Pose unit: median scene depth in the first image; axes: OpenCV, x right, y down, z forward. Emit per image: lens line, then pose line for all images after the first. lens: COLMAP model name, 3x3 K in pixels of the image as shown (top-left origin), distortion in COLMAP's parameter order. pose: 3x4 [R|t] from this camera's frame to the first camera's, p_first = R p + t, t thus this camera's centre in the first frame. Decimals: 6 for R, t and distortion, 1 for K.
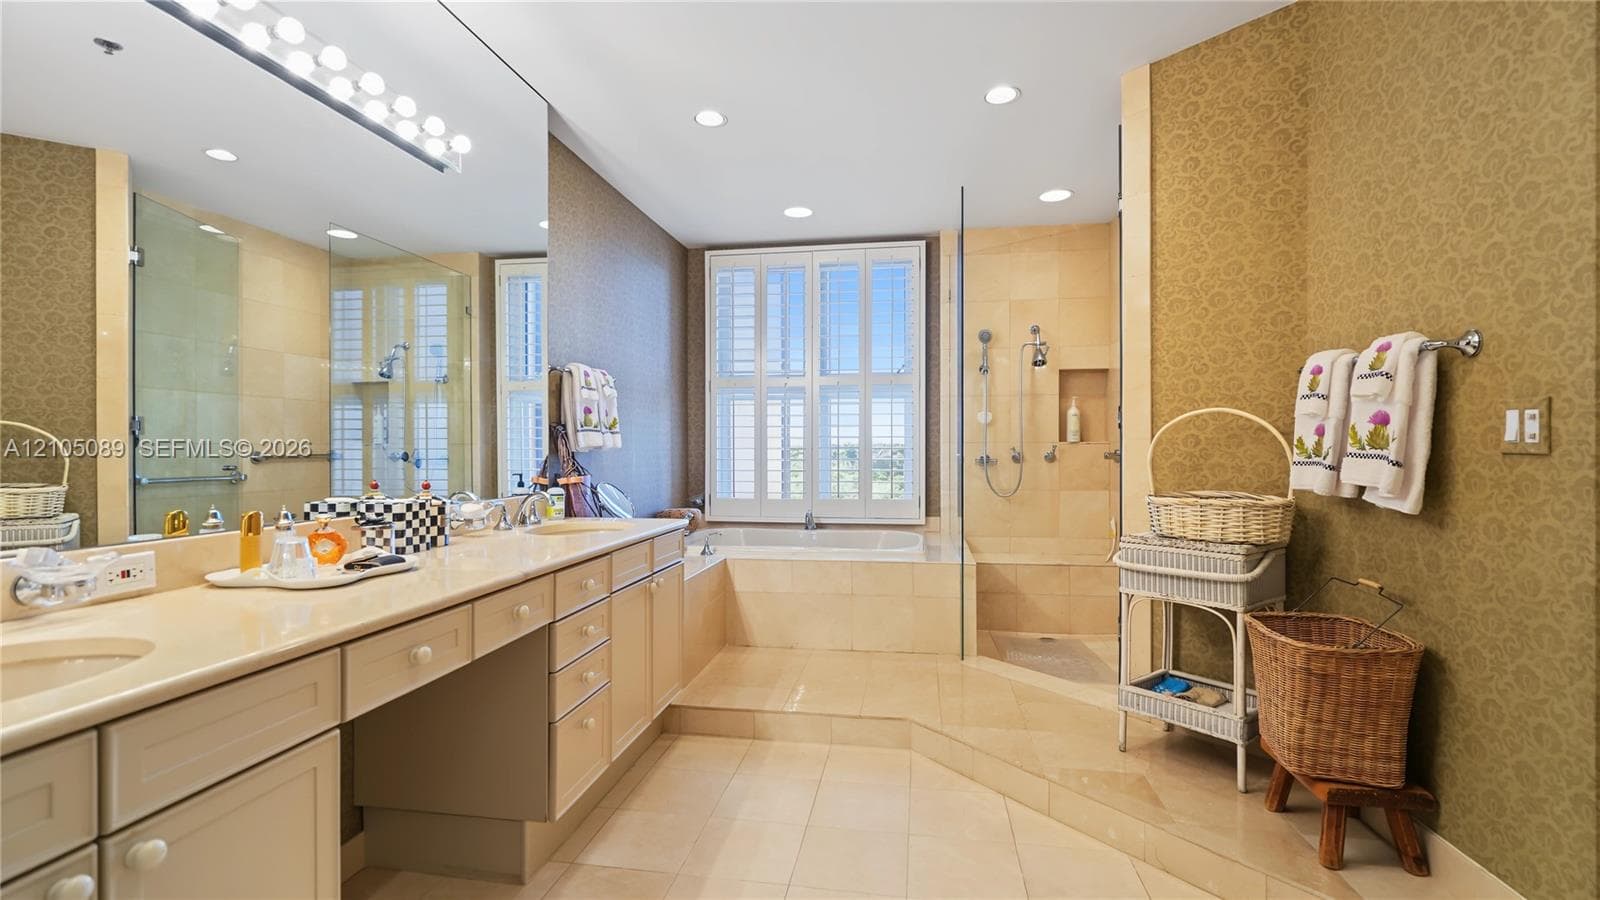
lens RADIAL K [[738.1, 0, 800.0], [0, 738.1, 450.0], [0, 0, 1]] dist [-0.002159, -0.000211]
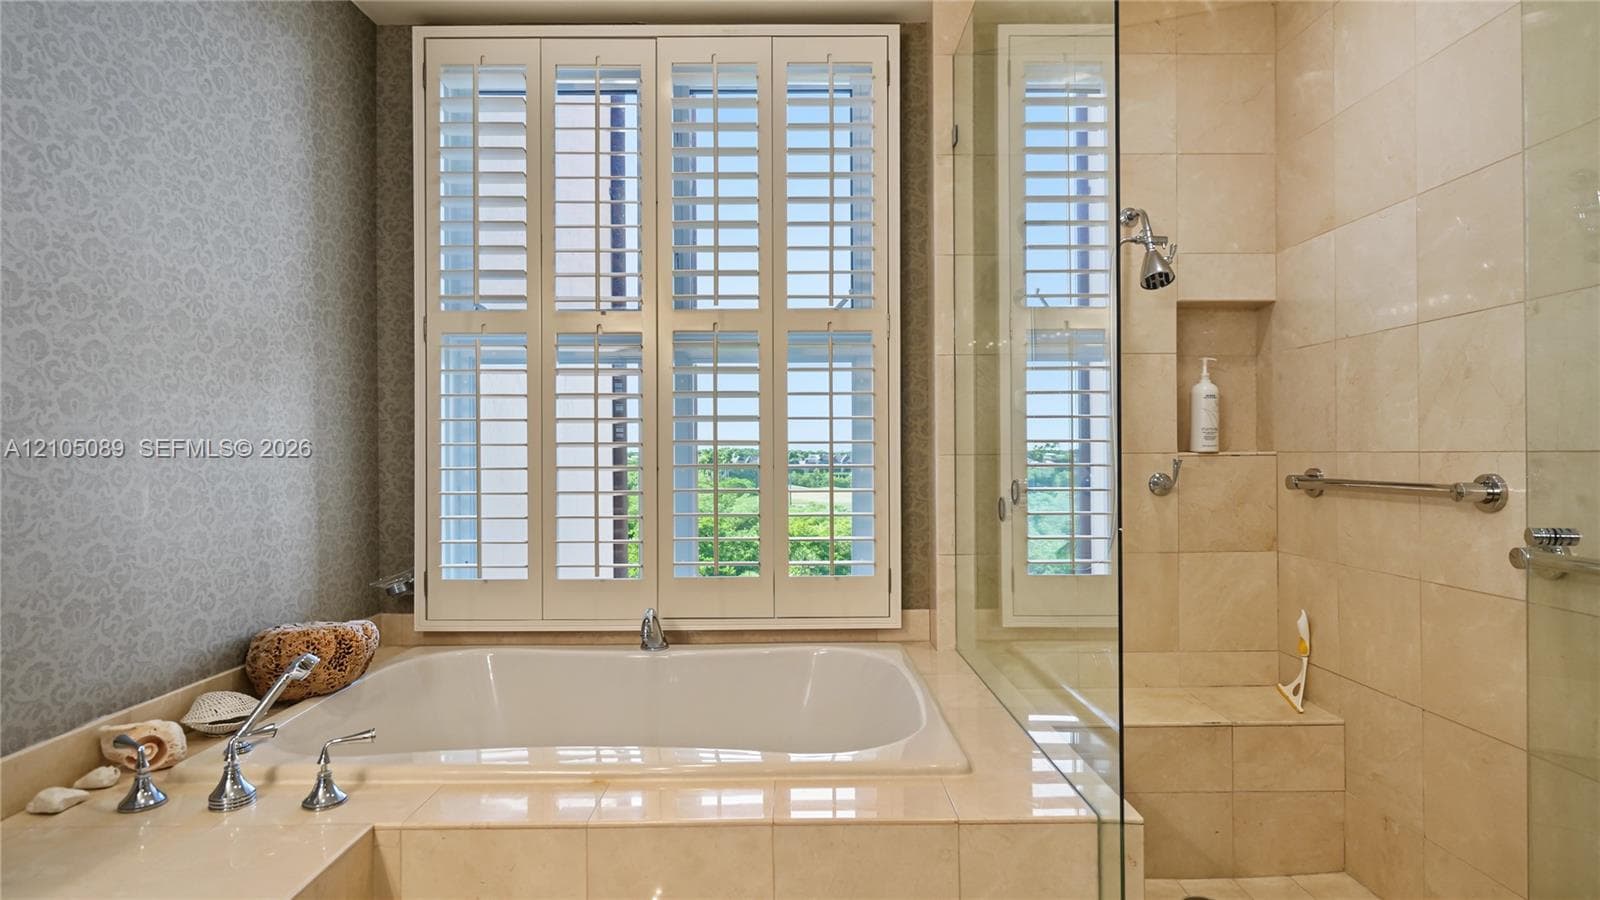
lens RADIAL K [[696.2, 0, 798.1], [0, 696.2, 447.5], [0, 0, 1]] dist [-0.011546, 0.003468]
pose [[0.980626, -0.003781, 0.195855, 0.017841], [0.005419, 0.999955, -0.007831, -0.010995], [-0.195817, 0.008741, 0.980602, 0.572667]]
